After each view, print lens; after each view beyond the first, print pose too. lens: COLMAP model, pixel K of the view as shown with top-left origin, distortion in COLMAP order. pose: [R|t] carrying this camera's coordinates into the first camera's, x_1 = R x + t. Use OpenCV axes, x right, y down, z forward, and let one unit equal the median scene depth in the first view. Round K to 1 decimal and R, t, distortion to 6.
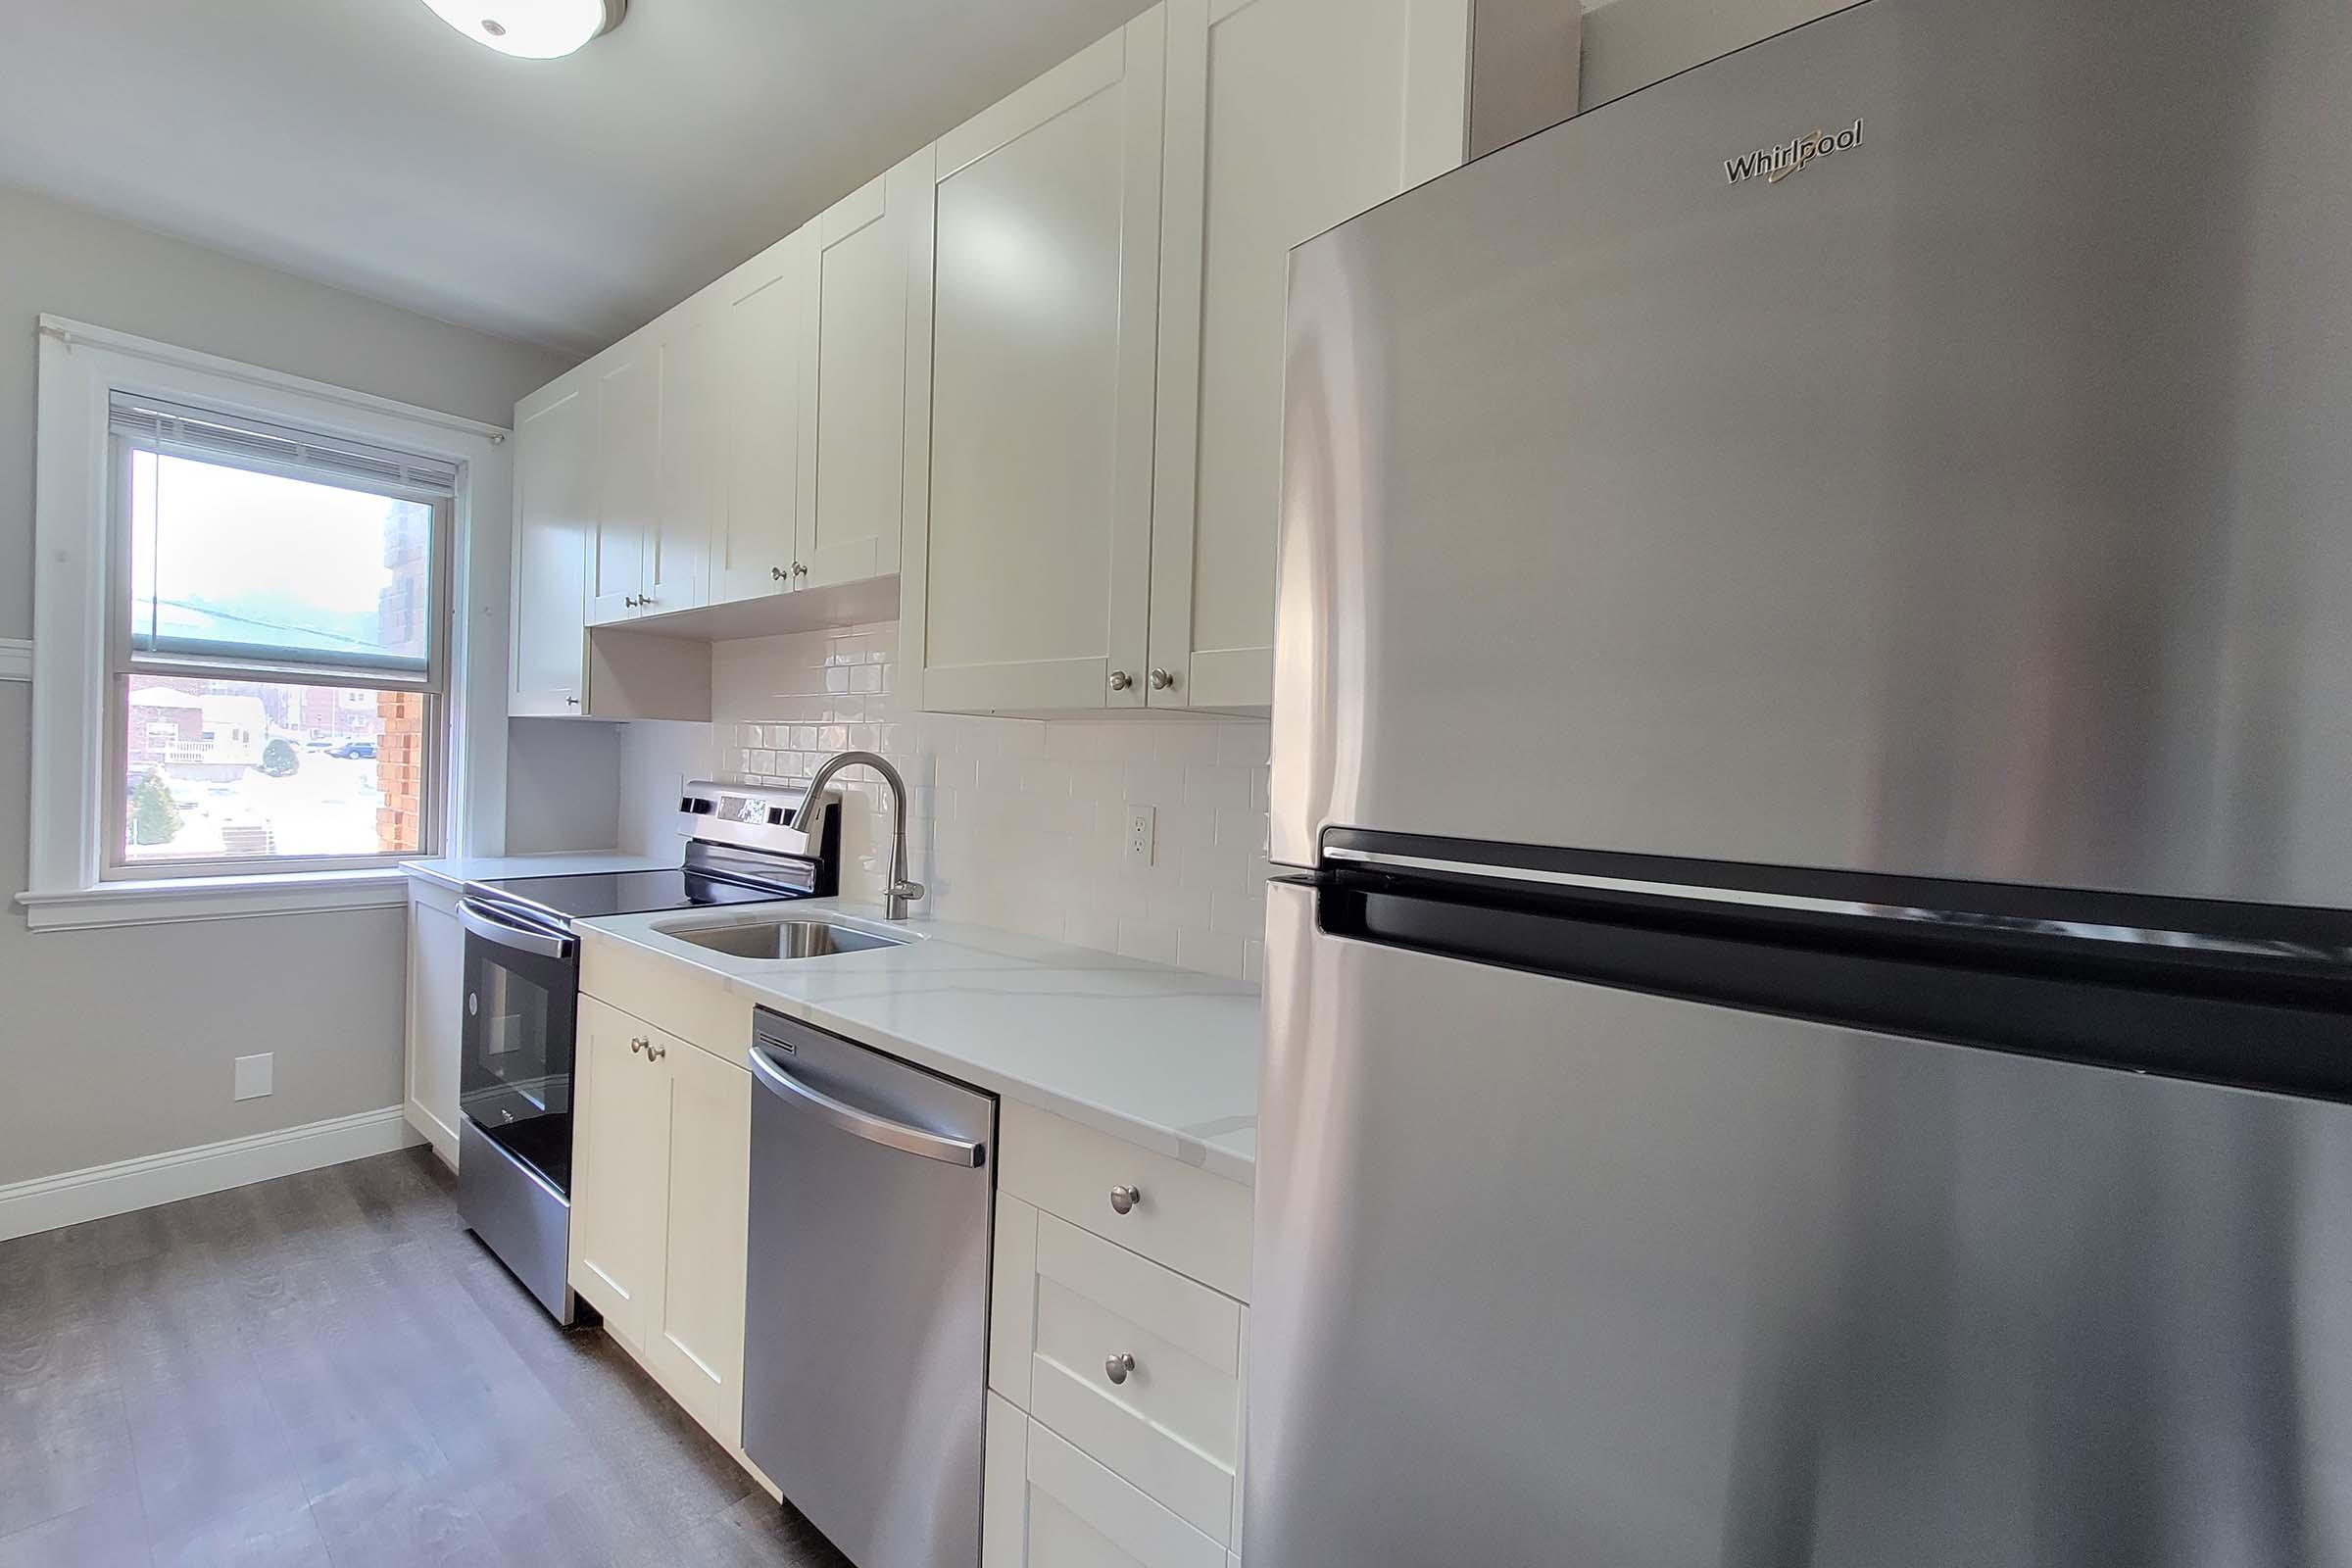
lens RADIAL K [[961.9, 0, 1173.0], [0, 961.9, 775.8], [0, 0, 1]] dist [0.000516, 0.000162]
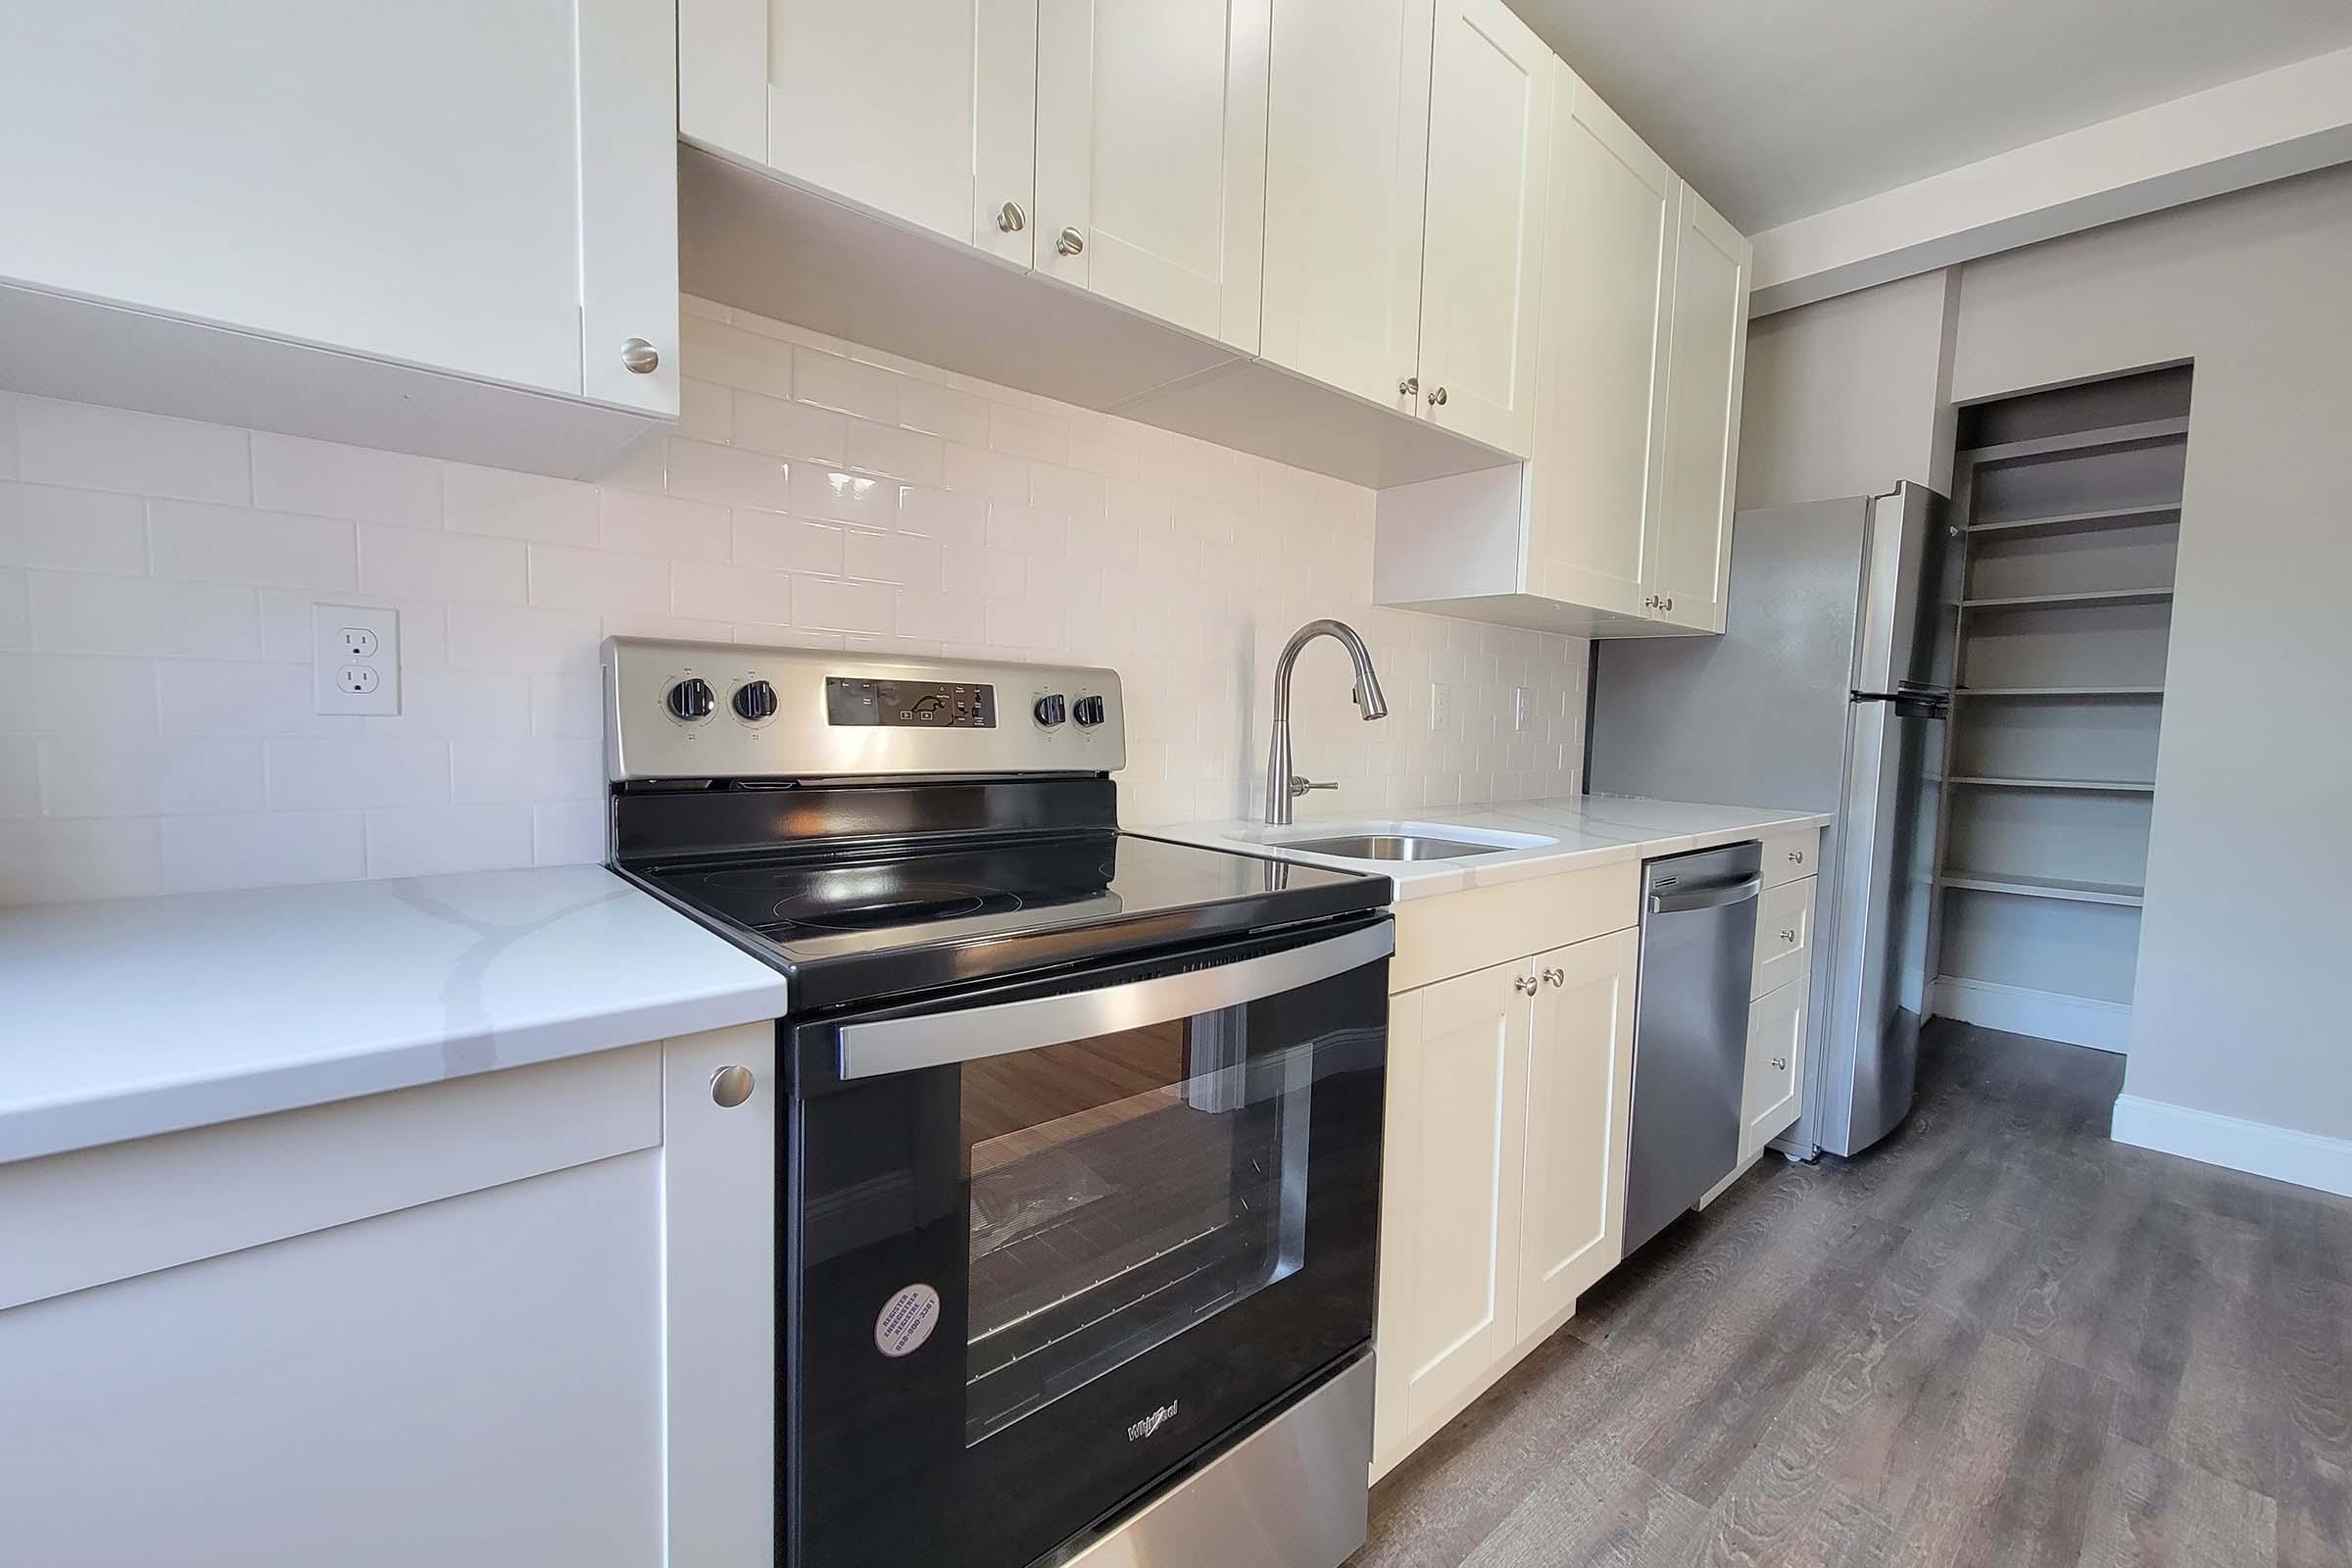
lens RADIAL K [[961.9, 0, 1173.0], [0, 961.9, 775.8], [0, 0, 1]] dist [0.000516, 0.000162]
pose [[0.151761, -0.086294, 0.984643, -1.454740], [-0.015324, 0.995856, 0.089639, 0.045237], [-0.988298, -0.028692, 0.149810, 1.257393]]
